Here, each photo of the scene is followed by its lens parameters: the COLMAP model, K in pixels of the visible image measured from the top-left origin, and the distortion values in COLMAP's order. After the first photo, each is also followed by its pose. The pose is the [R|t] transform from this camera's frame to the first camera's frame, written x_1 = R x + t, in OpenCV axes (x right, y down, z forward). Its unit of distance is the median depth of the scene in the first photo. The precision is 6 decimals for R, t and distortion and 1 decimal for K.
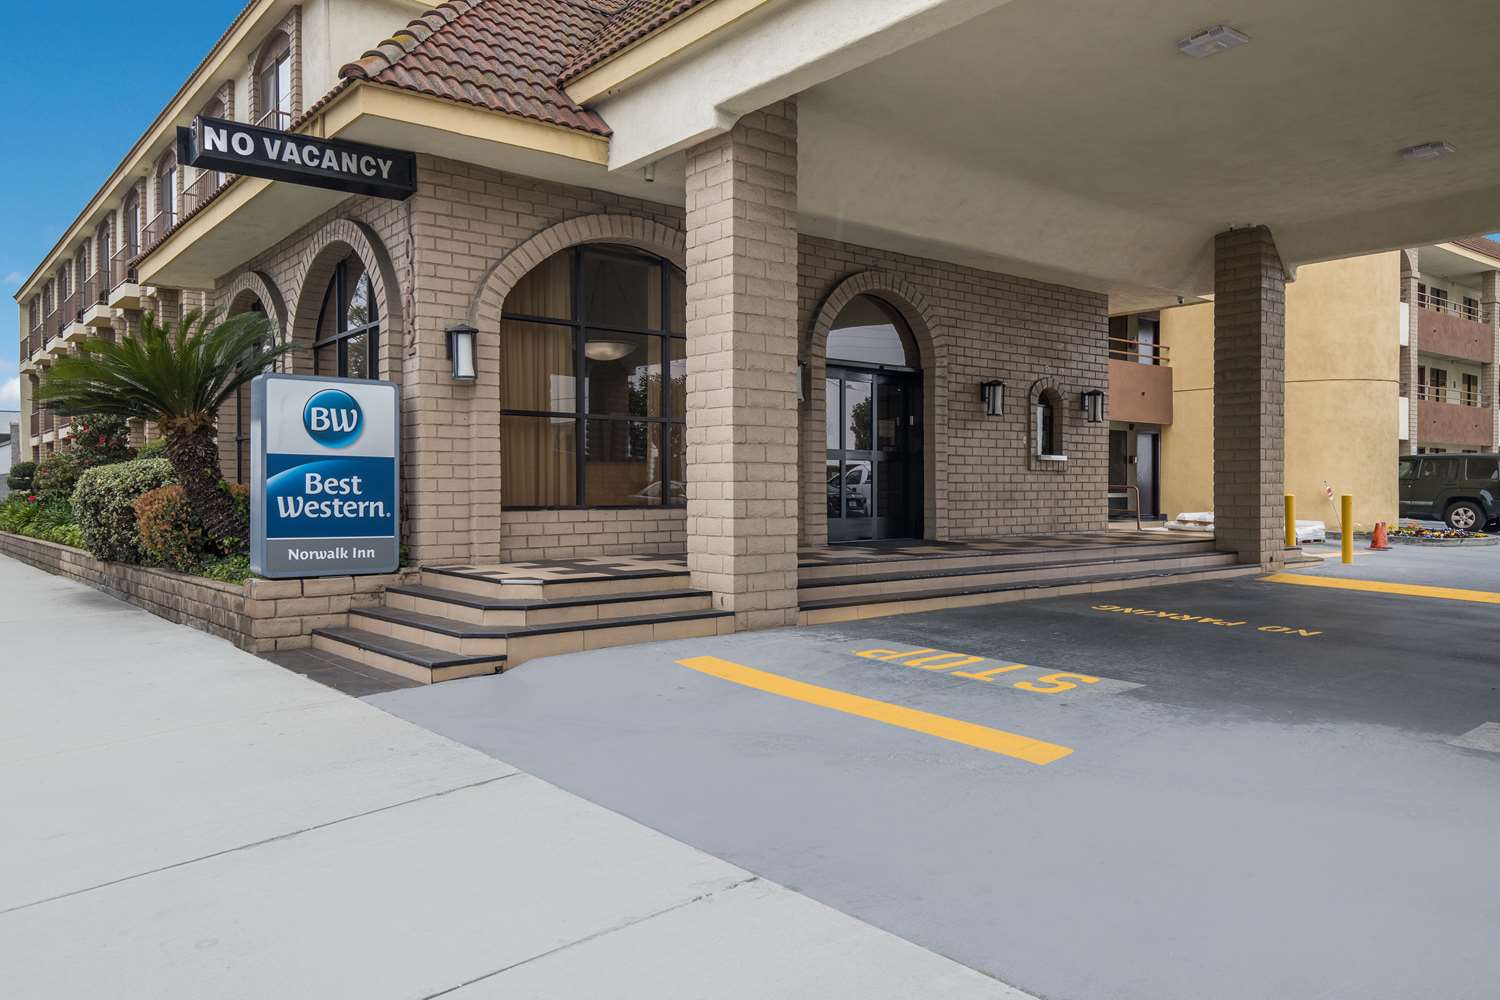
lens RADIAL K [[1071.3, 0, 750.0], [0, 1071.3, 500.0], [0, 0, 1]] dist [0.005832, 0.000941]
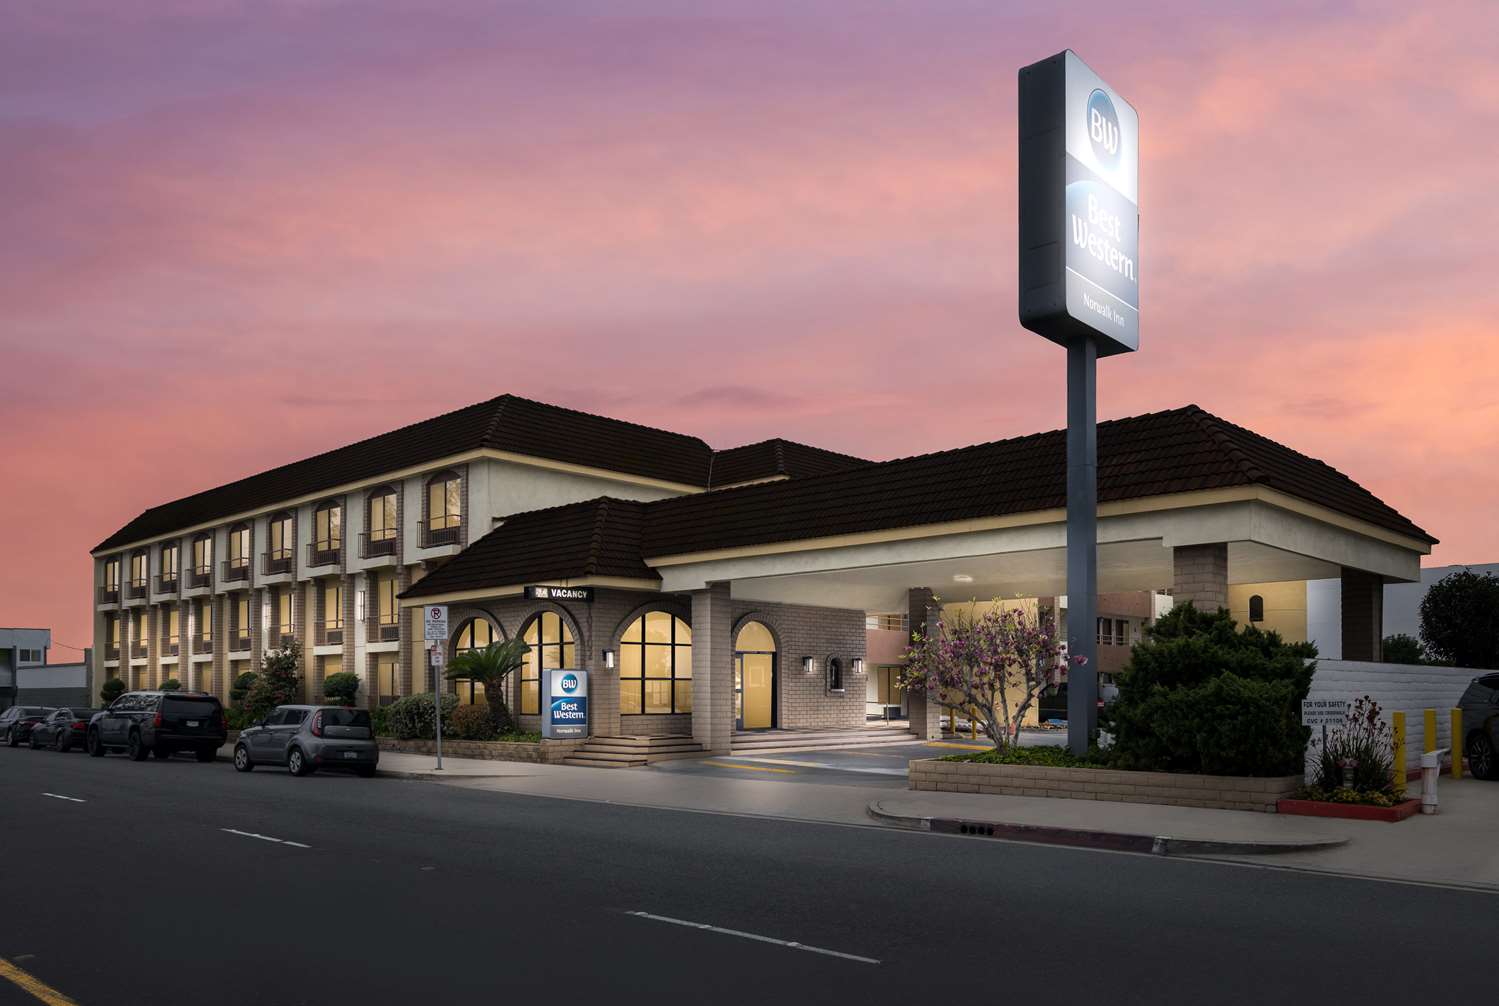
lens RADIAL K [[1107.7, 0, 750.7], [0, 1107.7, 688.9], [0, 0, 1]] dist [-0.000582, -0.000077]
pose [[0.992439, 0.001089, 0.122734, -0.258510], [0.000614, 0.999904, -0.013835, -0.019598], [-0.122737, 0.013805, 0.992343, -1.893386]]
